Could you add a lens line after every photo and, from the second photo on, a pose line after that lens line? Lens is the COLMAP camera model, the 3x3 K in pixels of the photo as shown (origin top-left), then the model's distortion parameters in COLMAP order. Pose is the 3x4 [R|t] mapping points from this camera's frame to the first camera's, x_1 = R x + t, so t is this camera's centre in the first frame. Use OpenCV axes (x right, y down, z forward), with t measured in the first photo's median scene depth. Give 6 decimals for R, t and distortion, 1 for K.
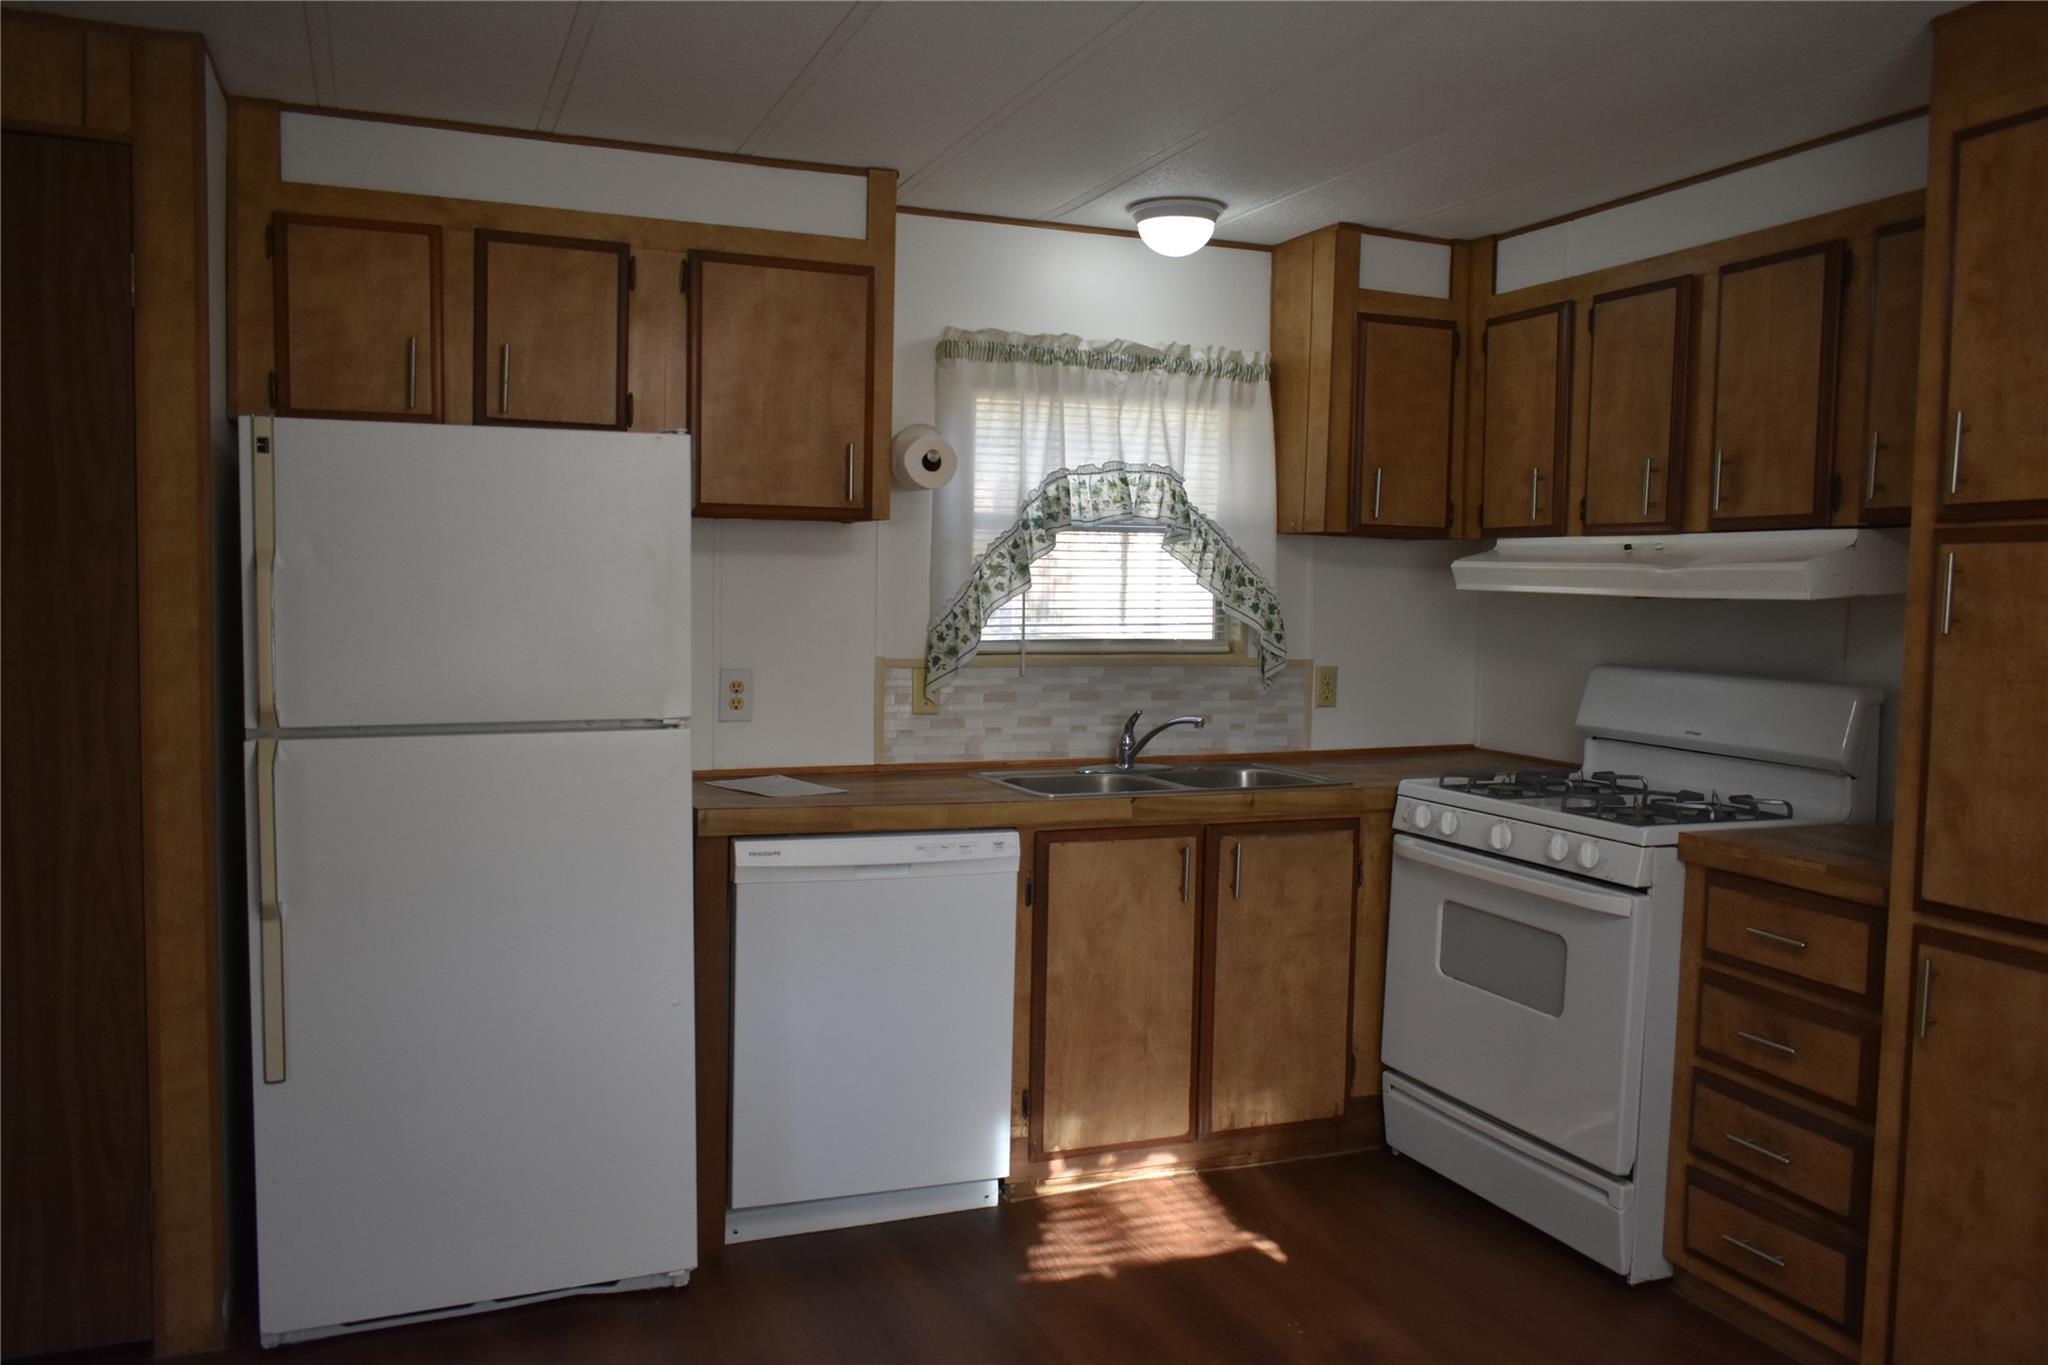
lens RADIAL K [[1580.0, 0, 1029.9], [0, 1580.0, 681.1], [0, 0, 1]] dist [-0.022957, 0.015243]
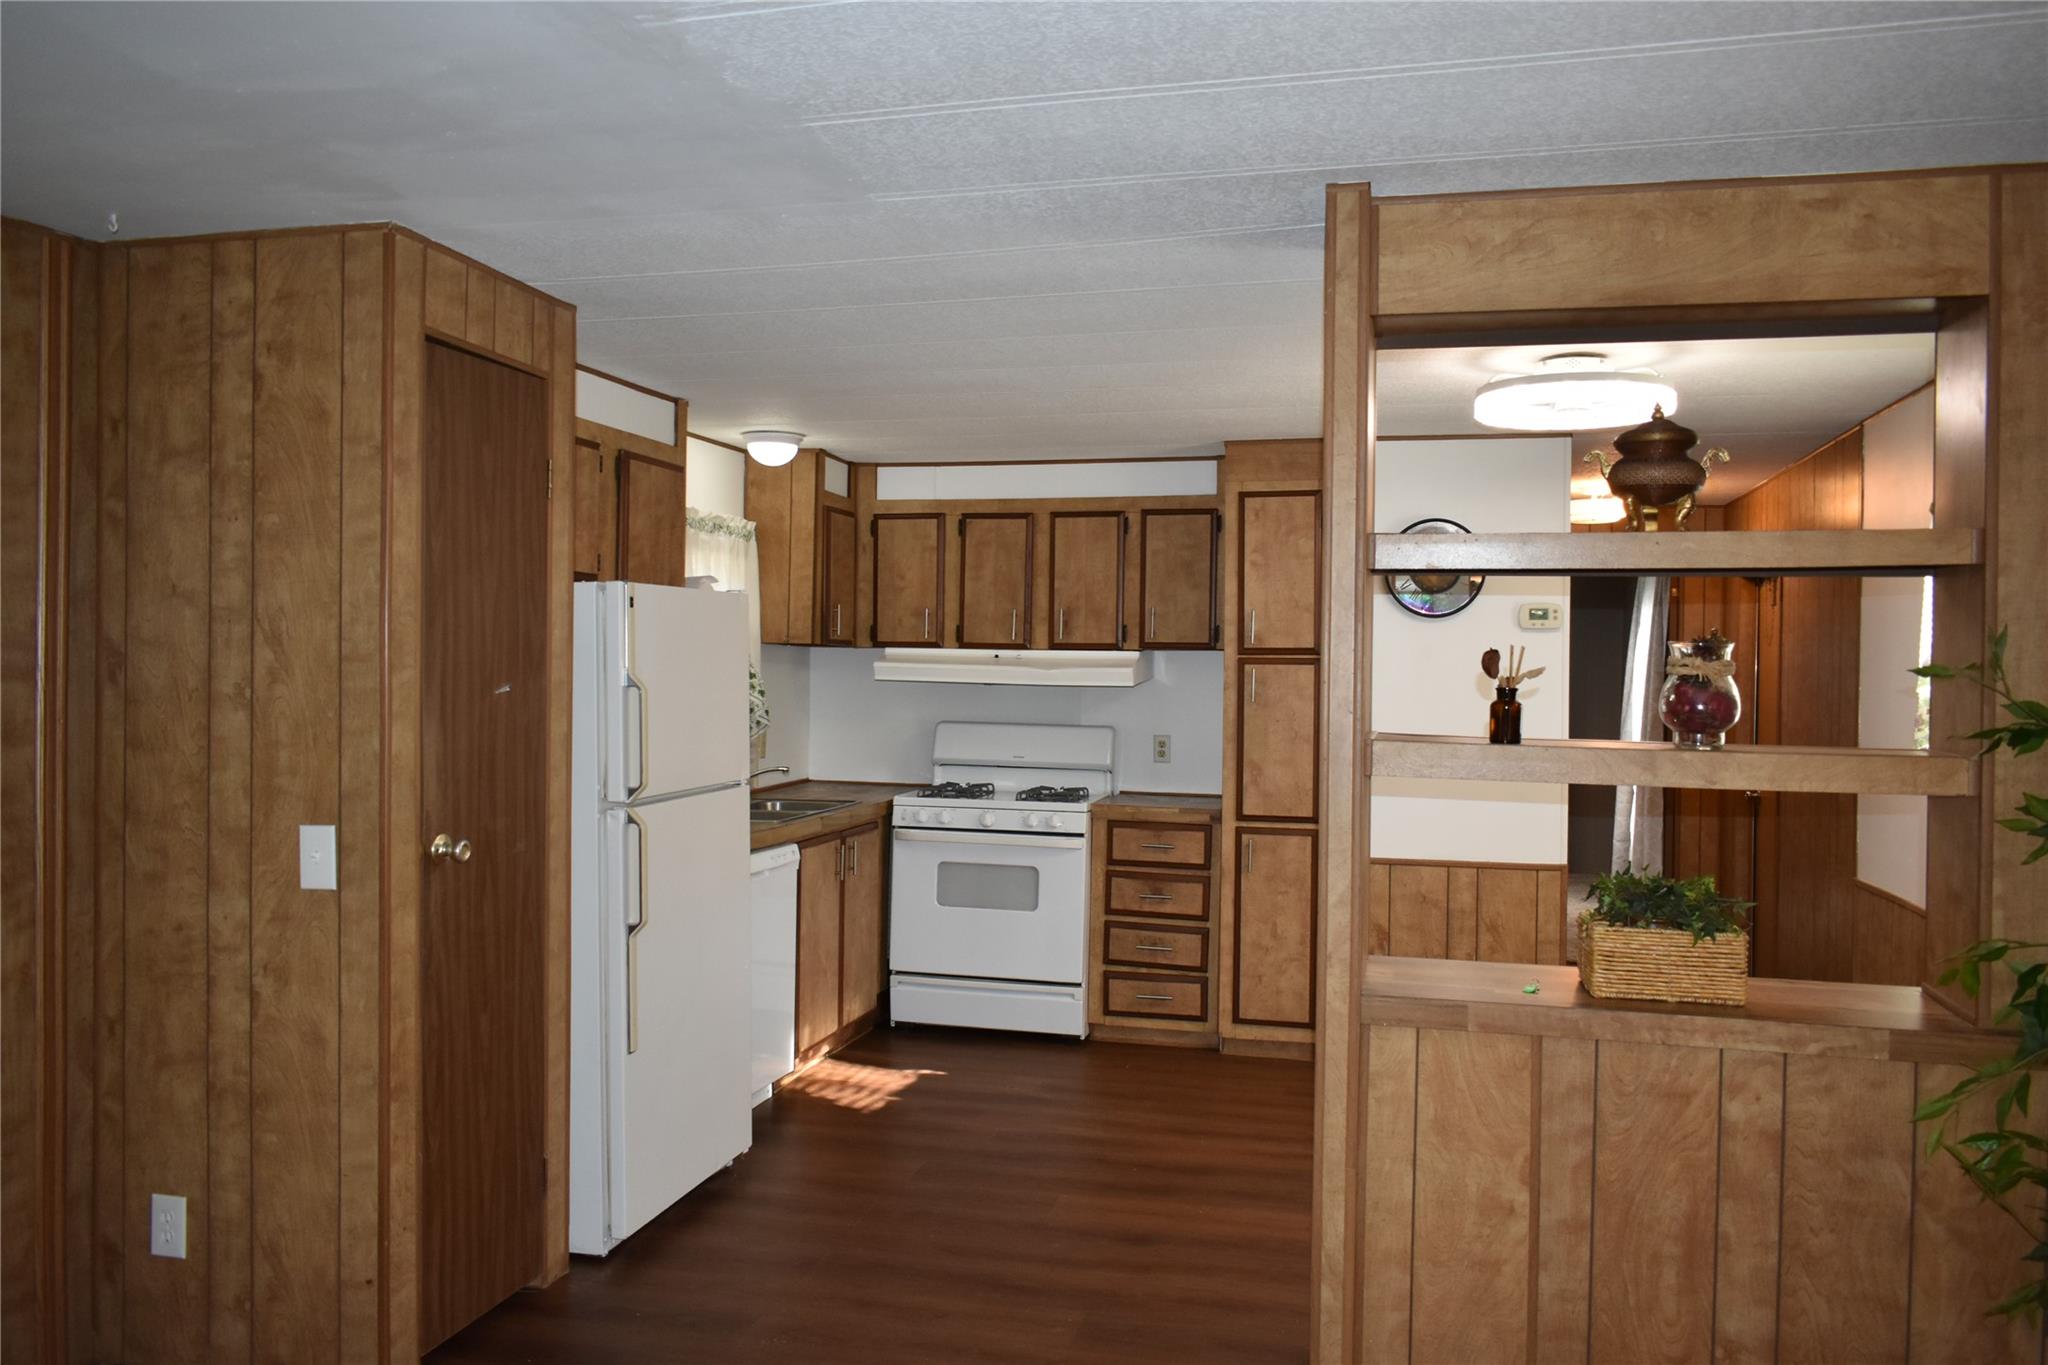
lens RADIAL K [[1580.0, 0, 1029.9], [0, 1580.0, 681.1], [0, 0, 1]] dist [-0.022957, 0.015243]
pose [[0.586473, -0.017351, 0.809783, -1.140627], [0.044916, 0.998929, -0.011126, -0.036859], [-0.808723, 0.042897, 0.586624, -0.103172]]
